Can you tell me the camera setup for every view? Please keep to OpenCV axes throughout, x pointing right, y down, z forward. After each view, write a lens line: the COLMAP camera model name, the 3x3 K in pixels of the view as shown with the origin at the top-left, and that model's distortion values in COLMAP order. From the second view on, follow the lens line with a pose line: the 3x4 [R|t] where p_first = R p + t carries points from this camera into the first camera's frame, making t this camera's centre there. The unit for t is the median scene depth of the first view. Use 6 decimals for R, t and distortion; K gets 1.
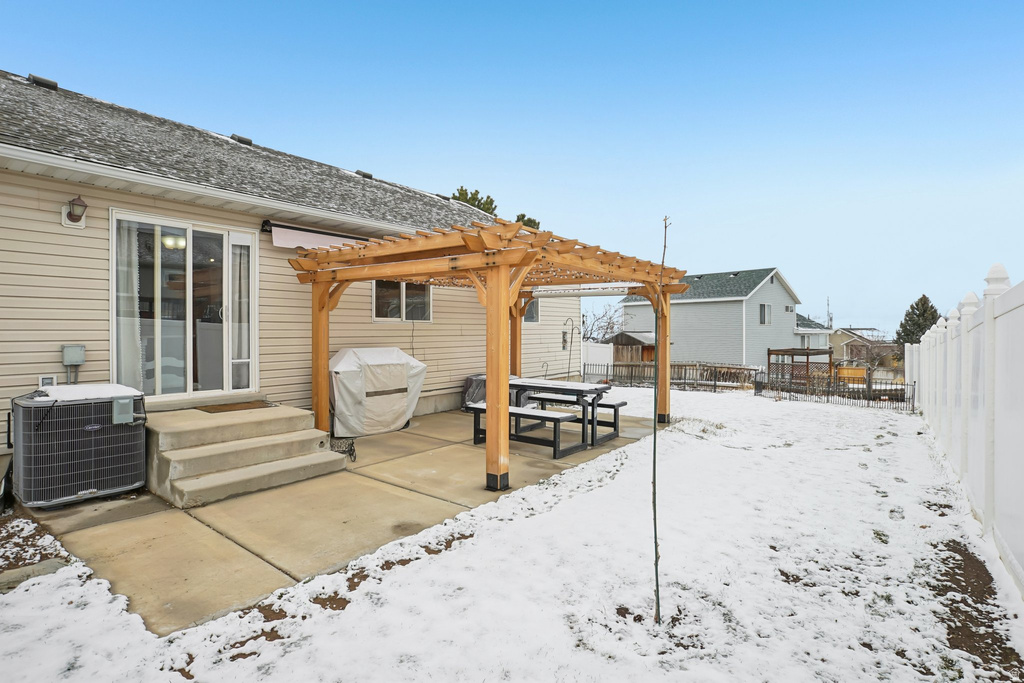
lens RADIAL K [[513.5, 0, 518.0], [0, 513.5, 335.5], [0, 0, 1]] dist [-0.024259, 0.005781]
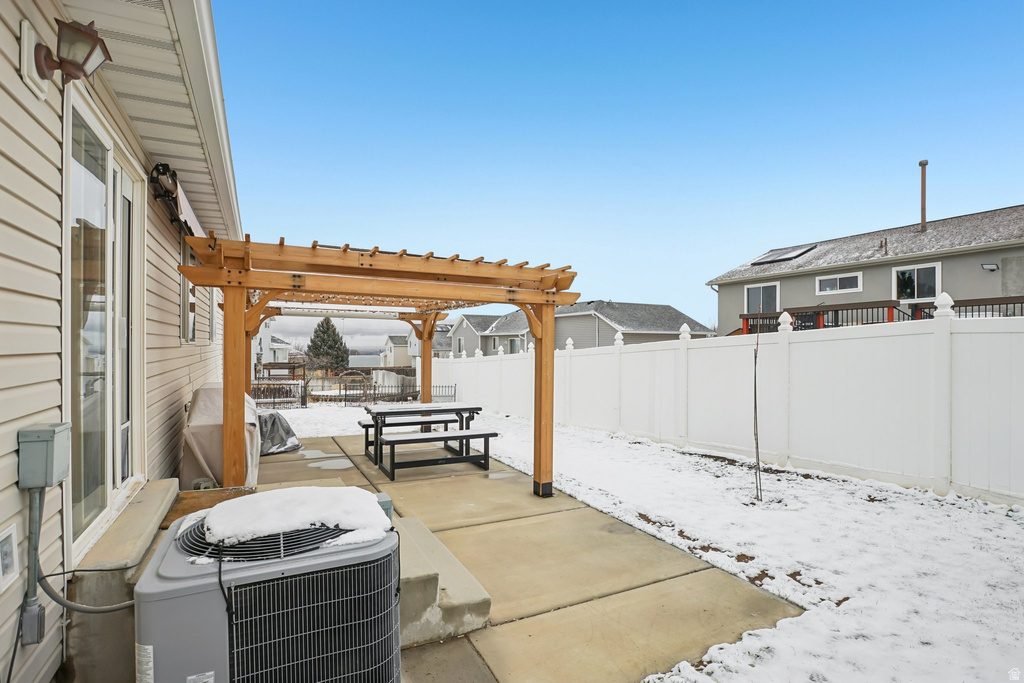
lens RADIAL K [[503.8, 0, 517.8], [0, 503.8, 343.8], [0, 0, 1]] dist [-0.018956, -0.000276]
pose [[0.413223, 0.003930, 0.910621, -1.158913], [0.002498, 0.999982, -0.005449, -0.039101], [-0.910626, 0.004527, 0.413206, 0.612042]]
